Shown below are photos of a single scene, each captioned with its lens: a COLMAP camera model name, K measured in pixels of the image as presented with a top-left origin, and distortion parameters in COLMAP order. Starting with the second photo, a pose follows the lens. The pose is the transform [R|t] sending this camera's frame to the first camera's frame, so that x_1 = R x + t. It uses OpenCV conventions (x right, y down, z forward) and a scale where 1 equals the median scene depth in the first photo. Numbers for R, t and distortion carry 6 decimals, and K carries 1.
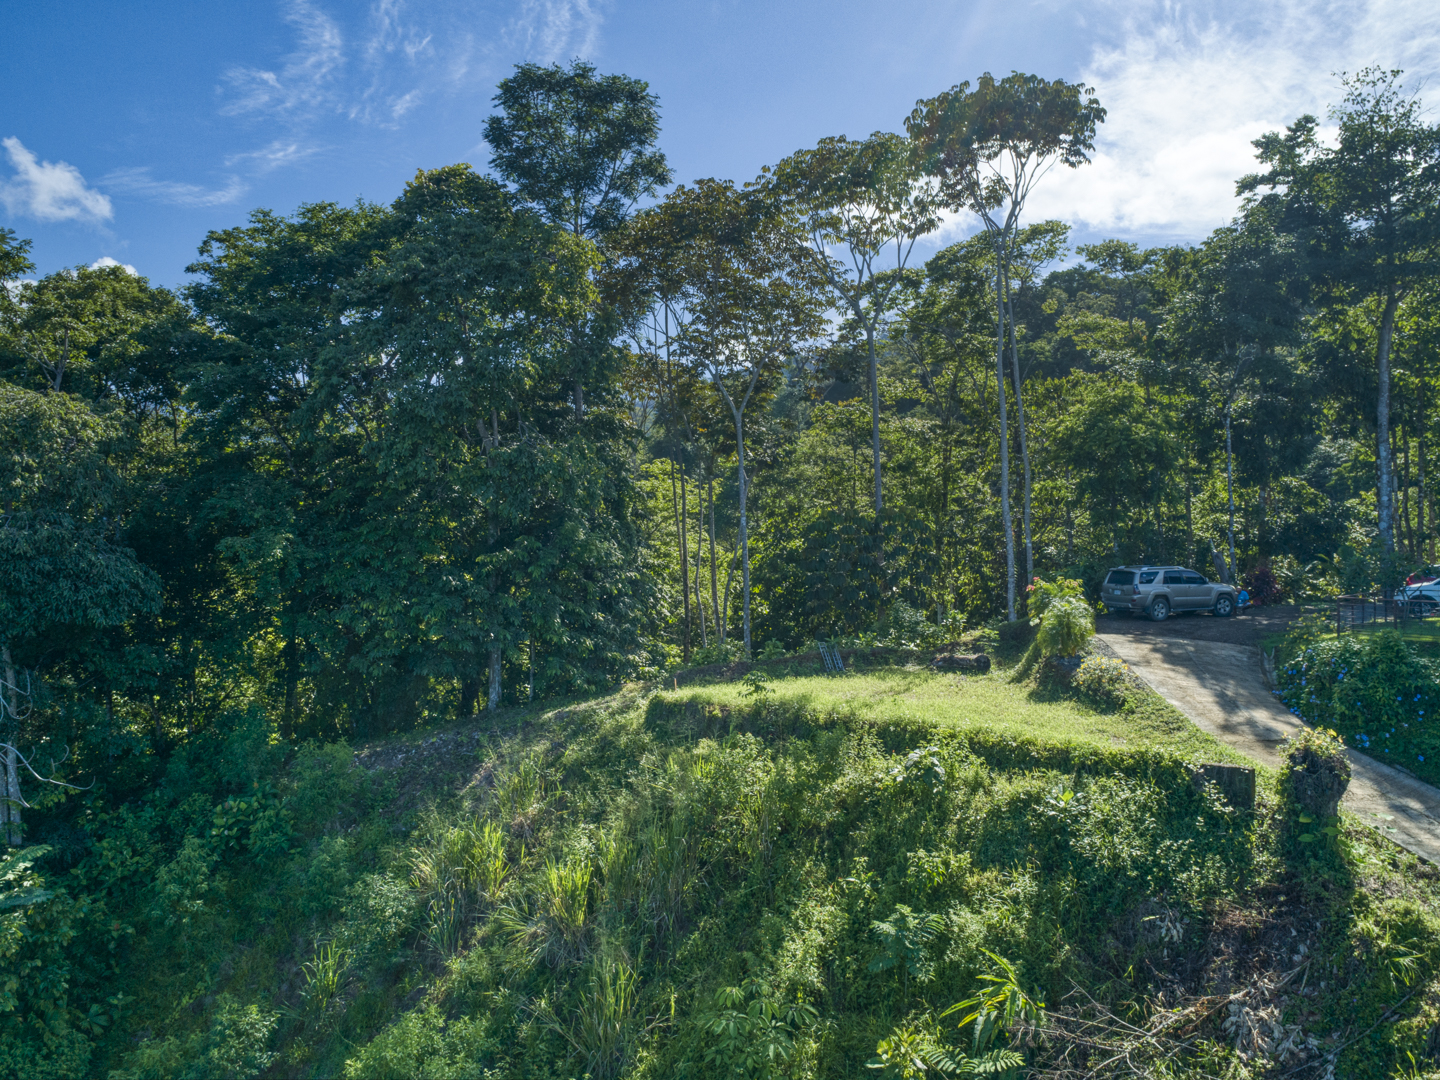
lens RADIAL K [[1086.0, 0, 725.2], [0, 1086.0, 542.0], [0, 0, 1]] dist [-0.025690, 0.019021]
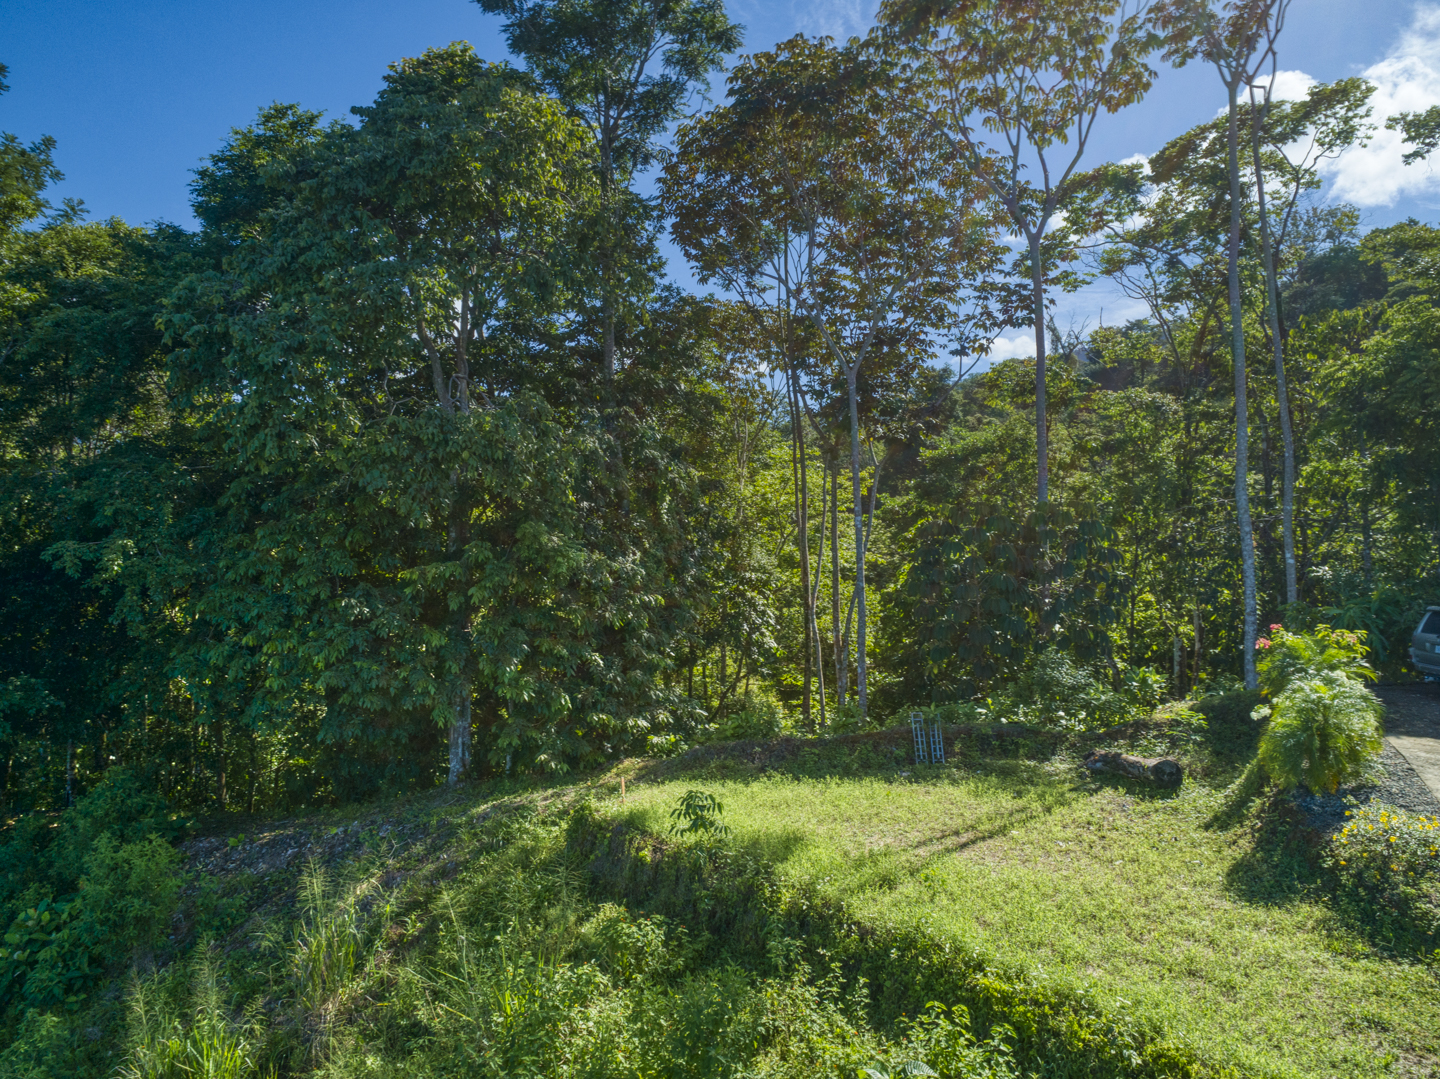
lens RADIAL K [[1086.0, 0, 725.2], [0, 1086.0, 541.5], [0, 0, 1]] dist [-0.025690, 0.019021]
pose [[0.968402, 0.008876, -0.249235, 0.130042], [-0.009146, 0.999958, 0.000073, -0.006705], [0.249225, 0.002209, 0.968443, 0.336431]]
